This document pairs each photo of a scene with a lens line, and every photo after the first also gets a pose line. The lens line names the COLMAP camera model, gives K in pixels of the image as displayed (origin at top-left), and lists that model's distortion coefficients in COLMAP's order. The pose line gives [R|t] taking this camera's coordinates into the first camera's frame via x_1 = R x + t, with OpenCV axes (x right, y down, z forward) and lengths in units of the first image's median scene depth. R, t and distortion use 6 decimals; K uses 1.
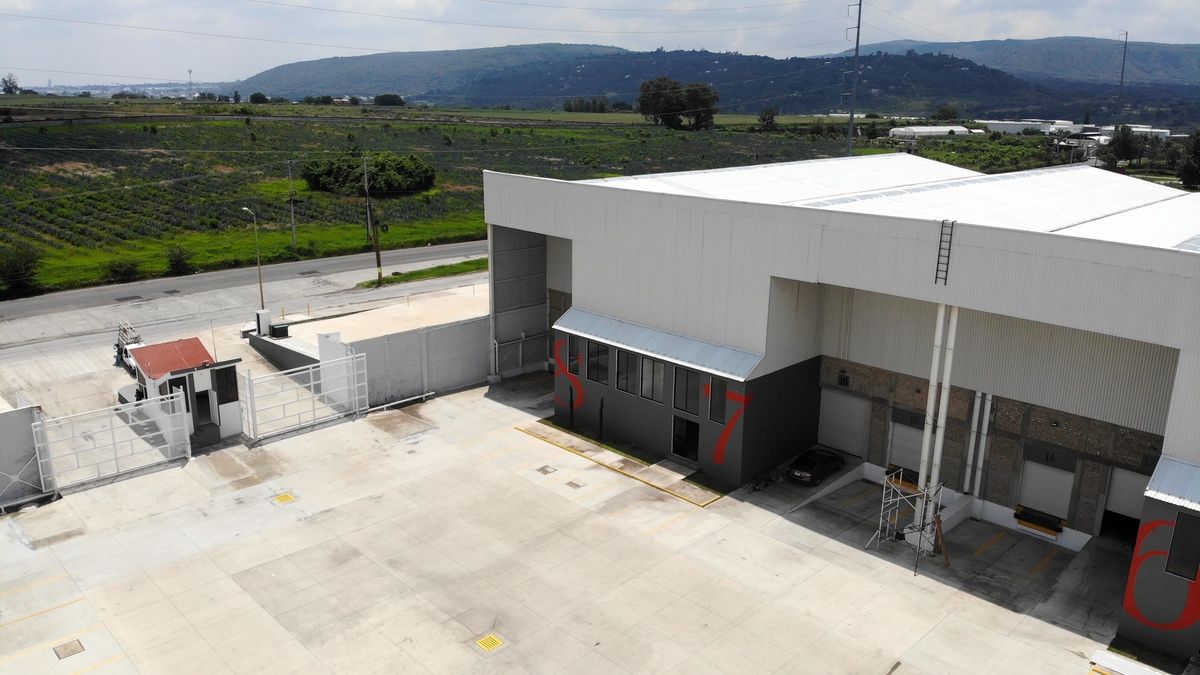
lens RADIAL K [[869.9, 0, 600.0], [0, 869.9, 337.5], [0, 0, 1]] dist [0.151559, -0.321132]
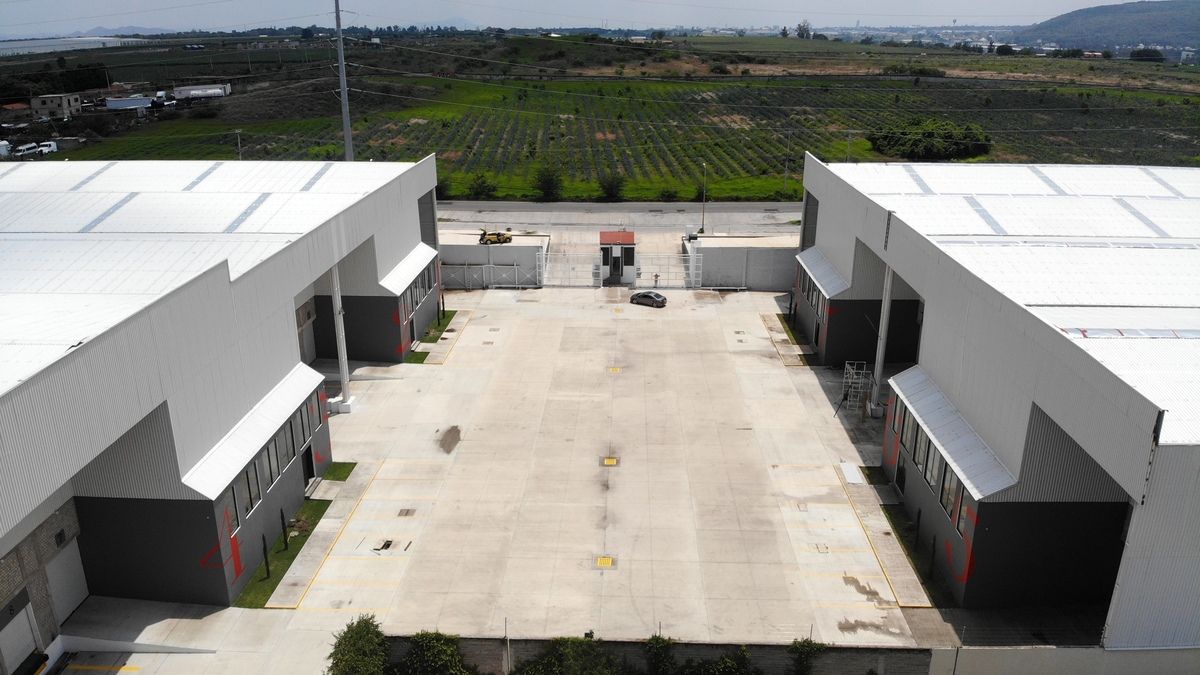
lens RADIAL K [[869.9, 0, 600.0], [0, 869.9, 337.5], [0, 0, 1]] dist [0.151559, -0.321132]
pose [[0.687663, 0.228017, -0.689295, 1.033405], [-0.186400, 0.973027, 0.135916, -0.023982], [0.701694, 0.035021, 0.711617, -0.465714]]
